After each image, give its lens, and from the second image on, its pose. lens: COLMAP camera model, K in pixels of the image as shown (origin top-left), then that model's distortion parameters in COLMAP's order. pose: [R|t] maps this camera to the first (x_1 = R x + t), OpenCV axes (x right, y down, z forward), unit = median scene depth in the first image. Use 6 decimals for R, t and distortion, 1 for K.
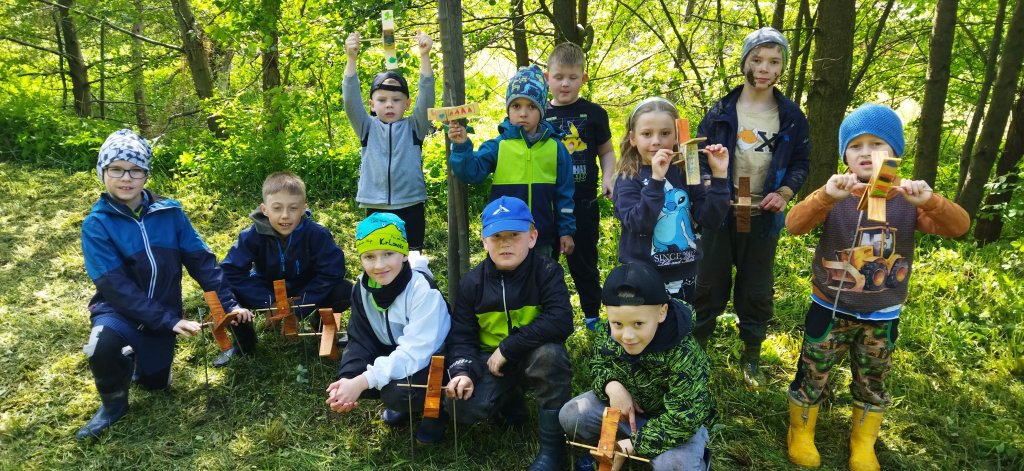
lens RADIAL K [[654.1, 0, 512.0], [0, 654.1, 235.5], [0, 0, 1]] dist [0.050092, -0.047168]
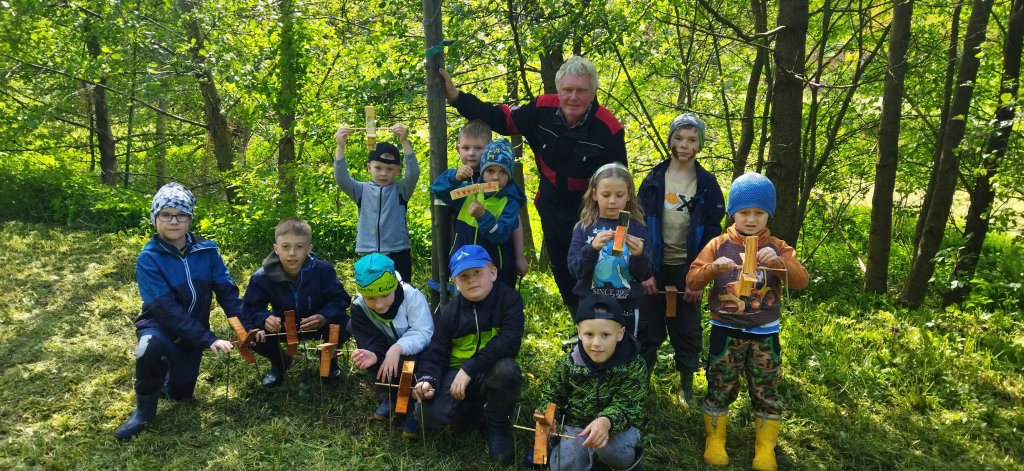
lens RADIAL K [[654.1, 0, 512.0], [0, 654.1, 235.5], [0, 0, 1]] dist [0.050092, -0.047168]
pose [[0.999775, 0.019655, -0.008005, 0.058015], [-0.020485, 0.992310, -0.122067, 0.069927], [0.005544, 0.122204, 0.992490, -0.202566]]
